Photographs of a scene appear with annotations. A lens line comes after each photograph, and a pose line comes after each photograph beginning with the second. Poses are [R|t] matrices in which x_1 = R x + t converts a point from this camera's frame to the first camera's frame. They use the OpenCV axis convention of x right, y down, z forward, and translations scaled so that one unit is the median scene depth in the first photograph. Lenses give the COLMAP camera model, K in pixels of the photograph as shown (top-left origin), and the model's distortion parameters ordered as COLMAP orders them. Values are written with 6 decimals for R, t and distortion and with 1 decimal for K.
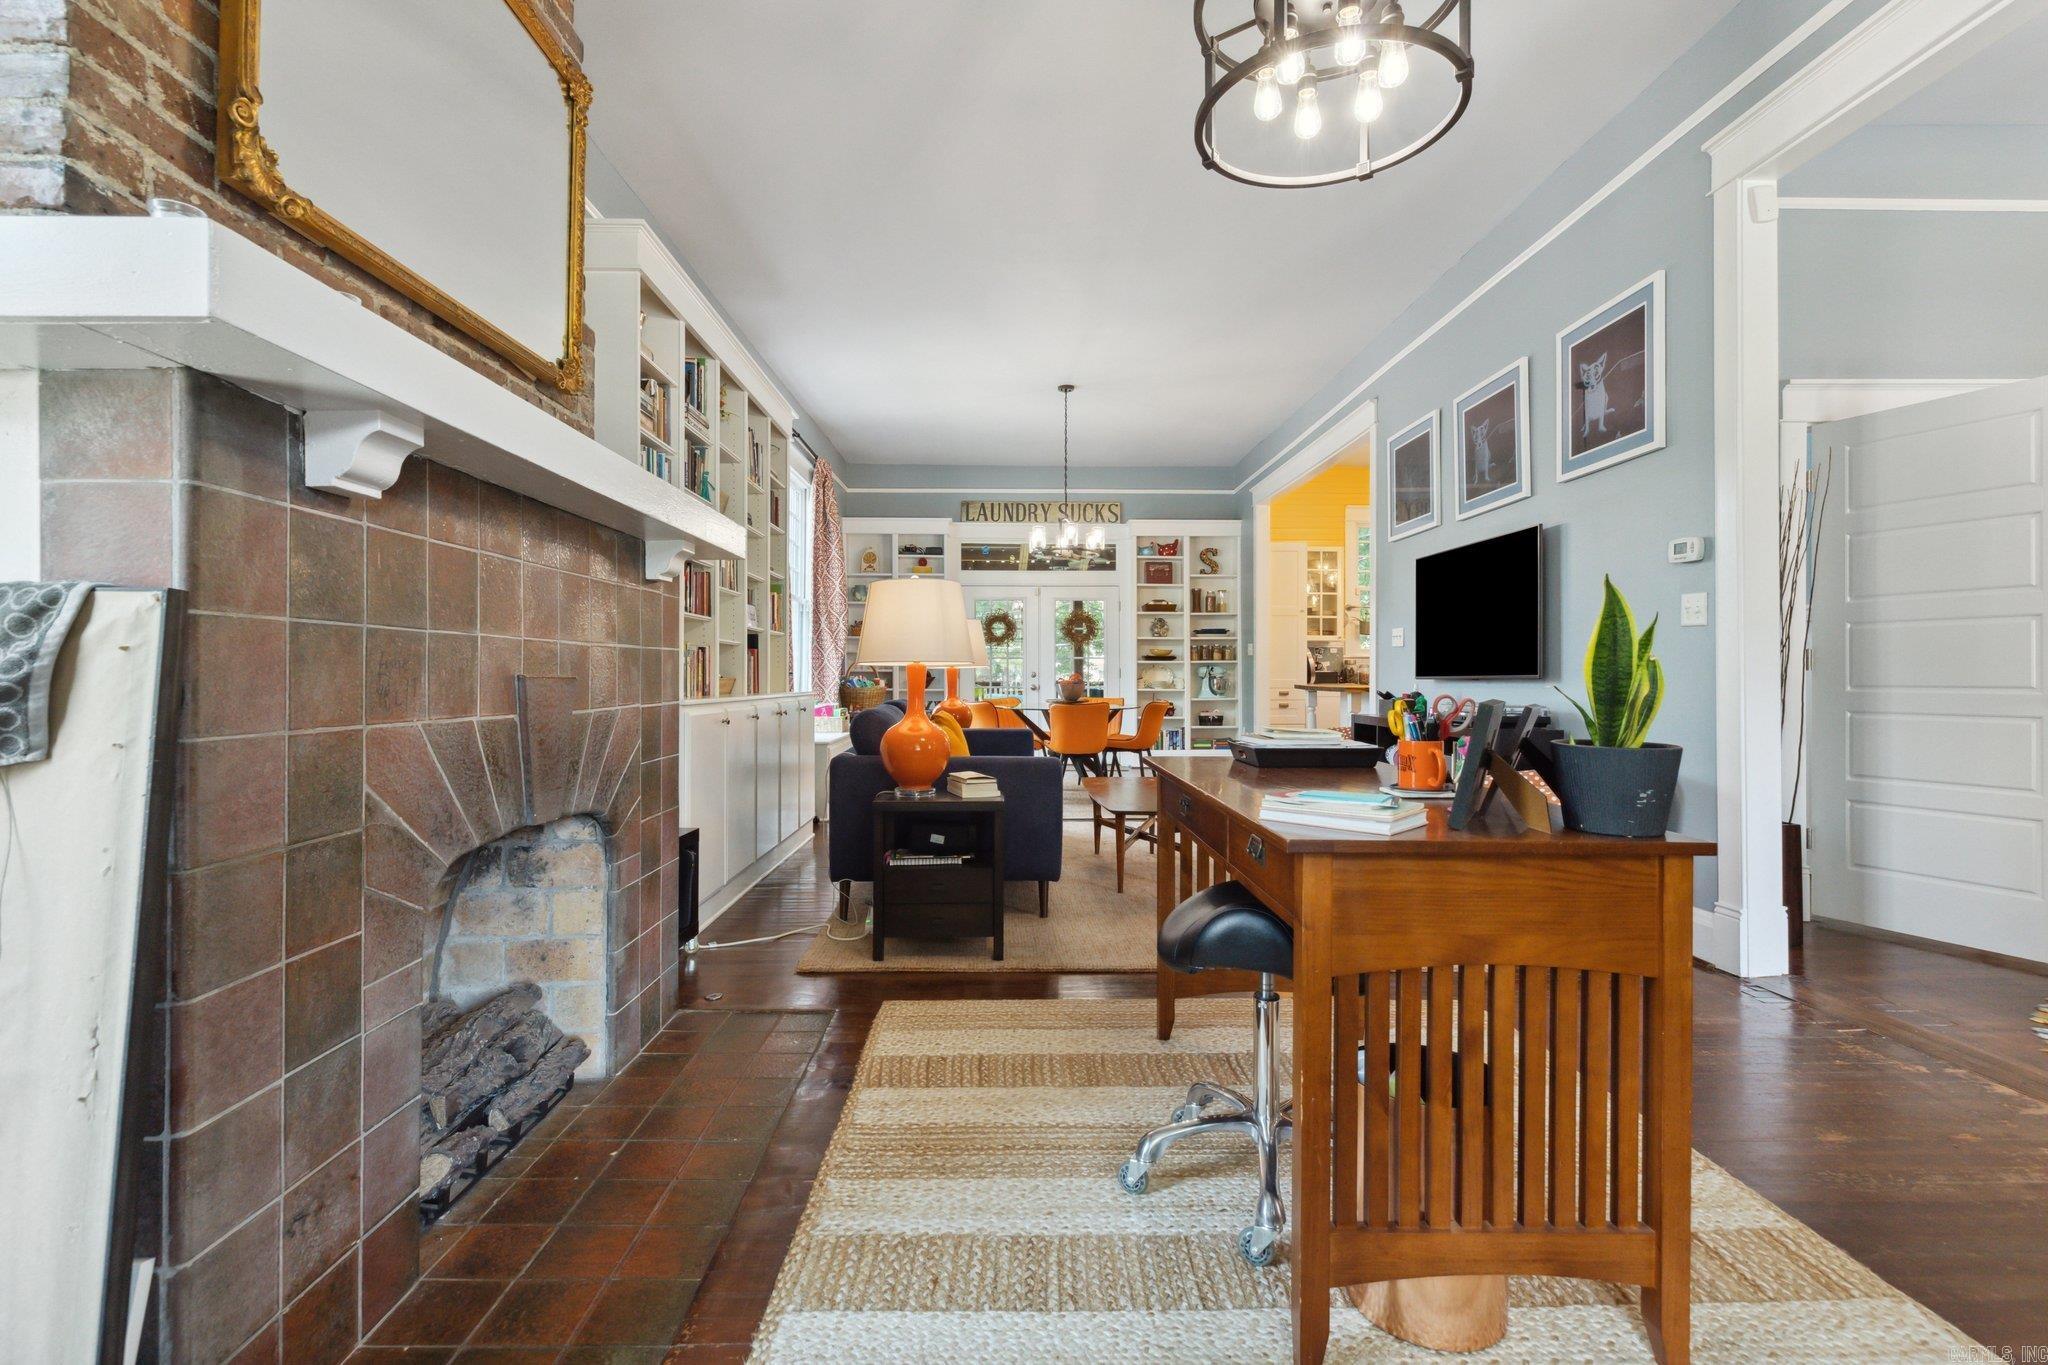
lens RADIAL K [[941.4, 0, 1013.2], [0, 941.4, 675.0], [0, 0, 1]] dist [0.009030, -0.001515]
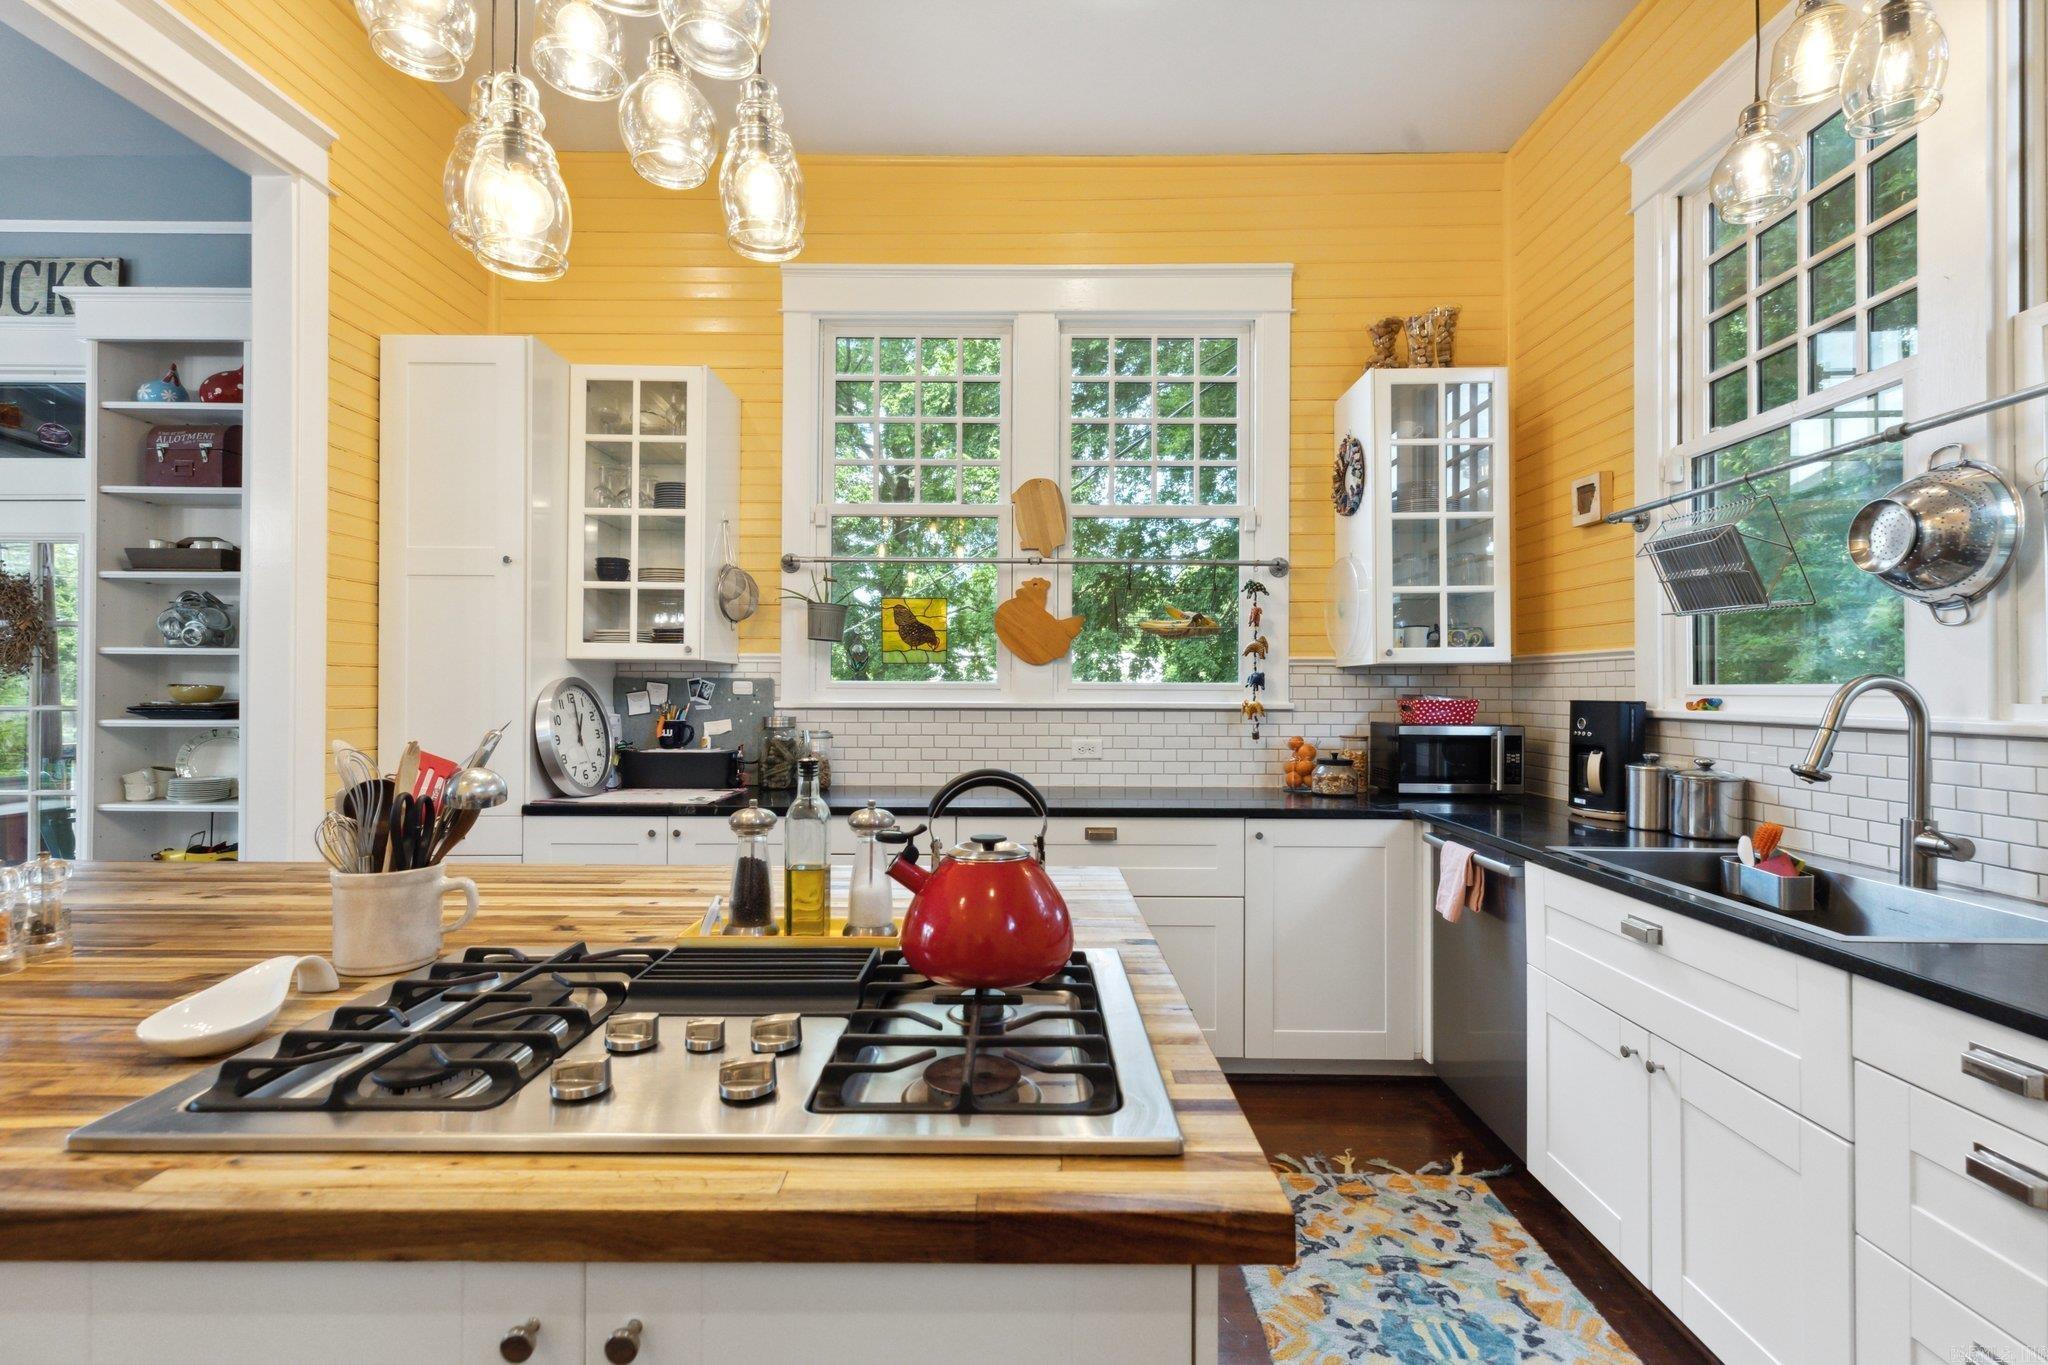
lens RADIAL K [[941.4, 0, 1024.2], [0, 941.4, 682.3], [0, 0, 1]] dist [0.009030, -0.001515]
pose [[0.999624, 0.003657, -0.027157, 1.896169], [-0.003835, 0.999972, -0.006495, -0.109124], [0.027132, 0.006597, 0.999610, 2.759038]]
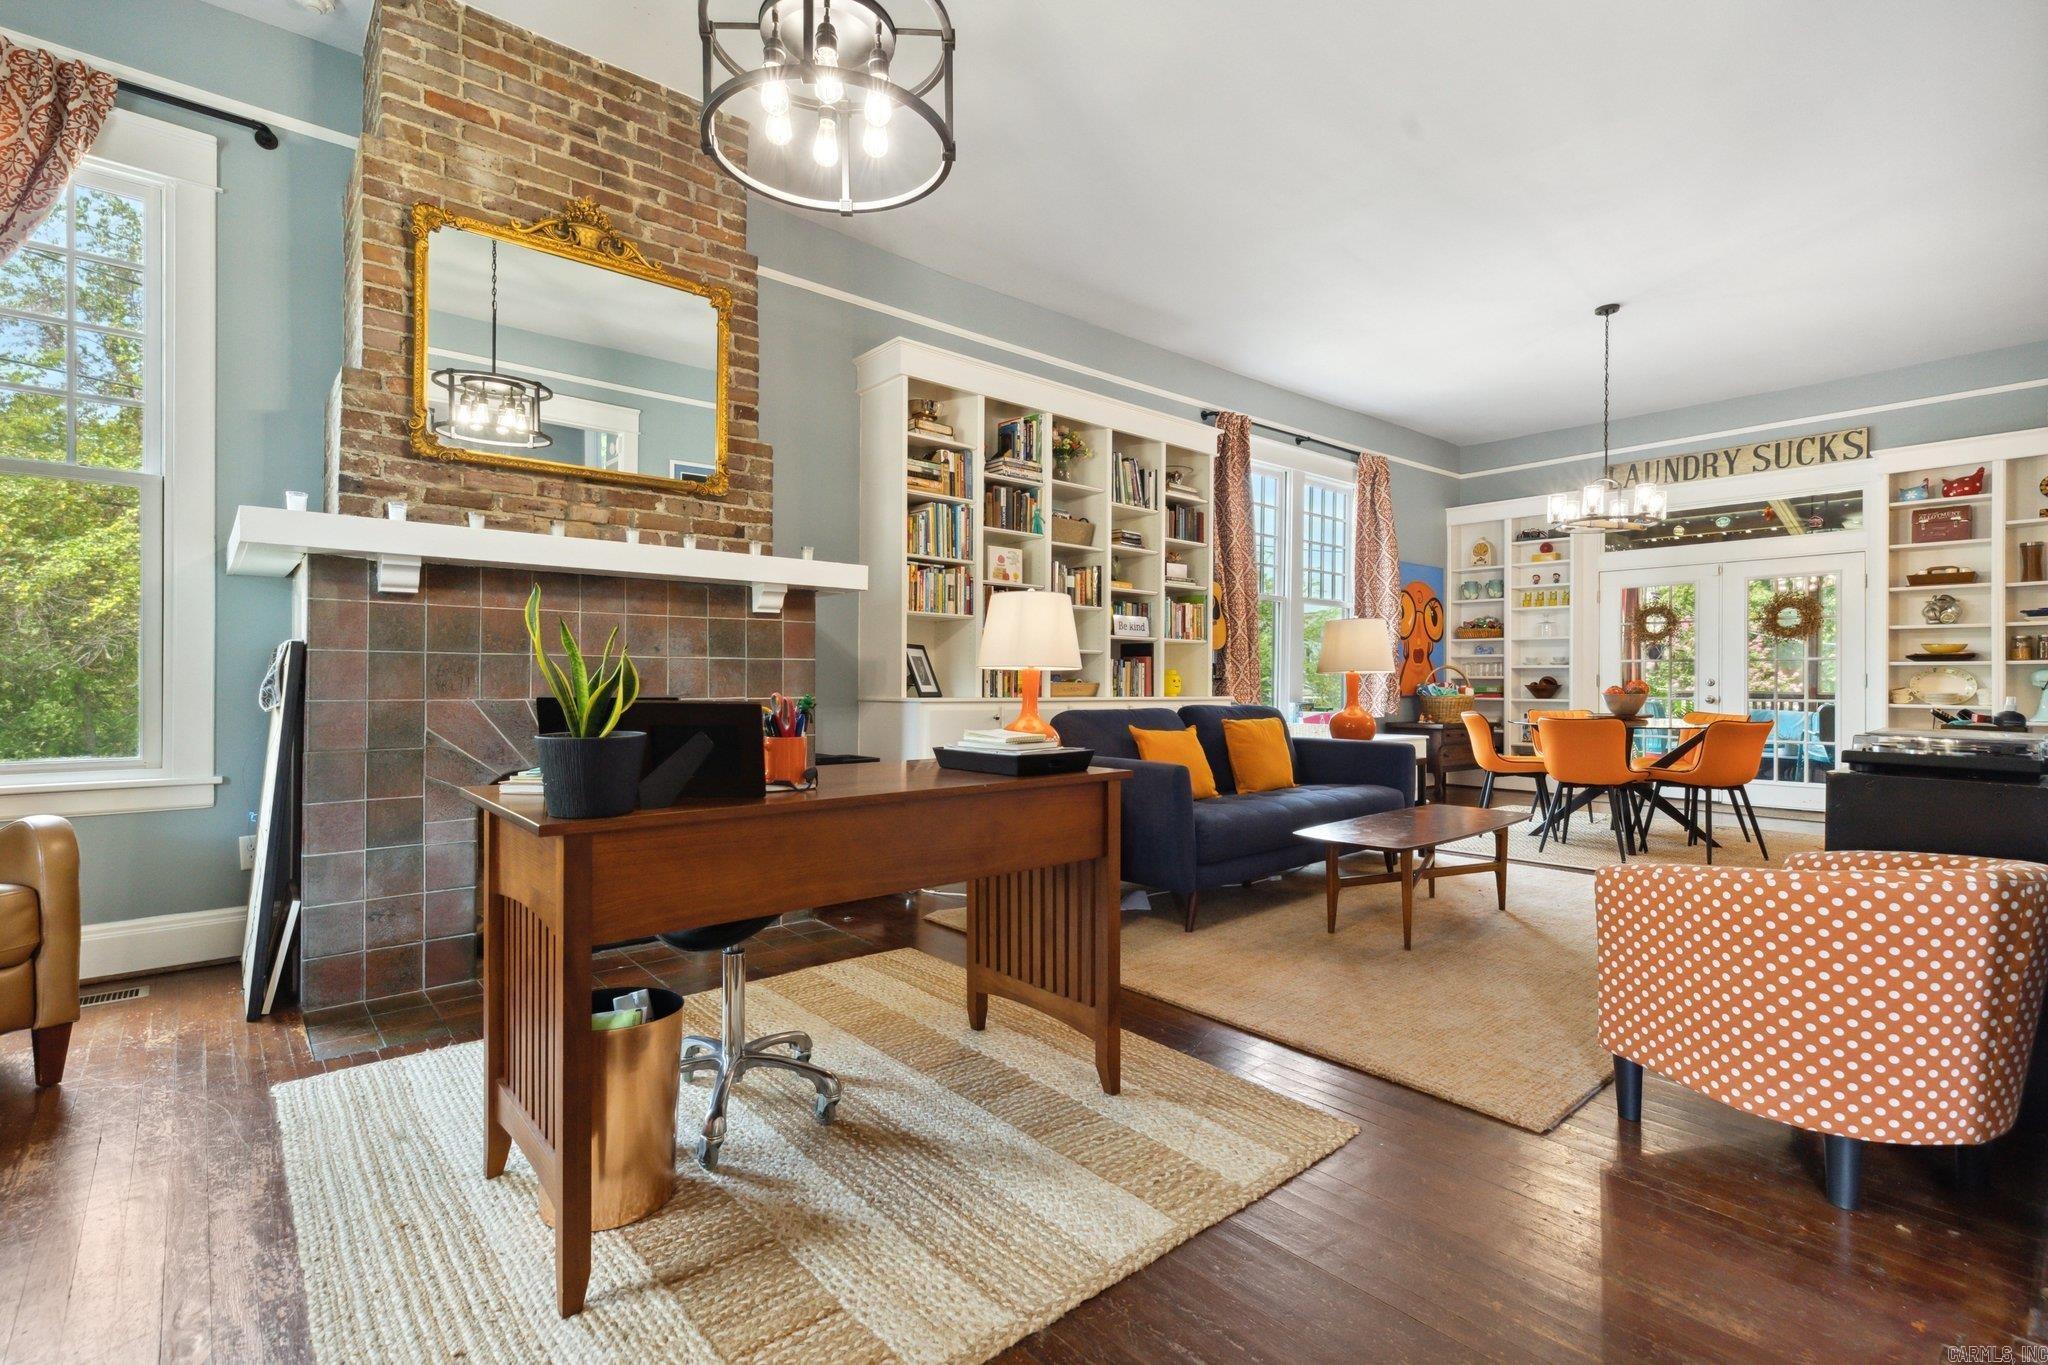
lens RADIAL K [[941.4, 0, 1006.0], [0, 941.4, 683.9], [0, 0, 1]] dist [0.009030, -0.001515]
pose [[0.630259, 0.003215, -0.776378, 1.046306], [-0.003405, 0.999993, 0.001377, 0.006619], [0.776377, 0.001776, 0.630266, 0.397614]]
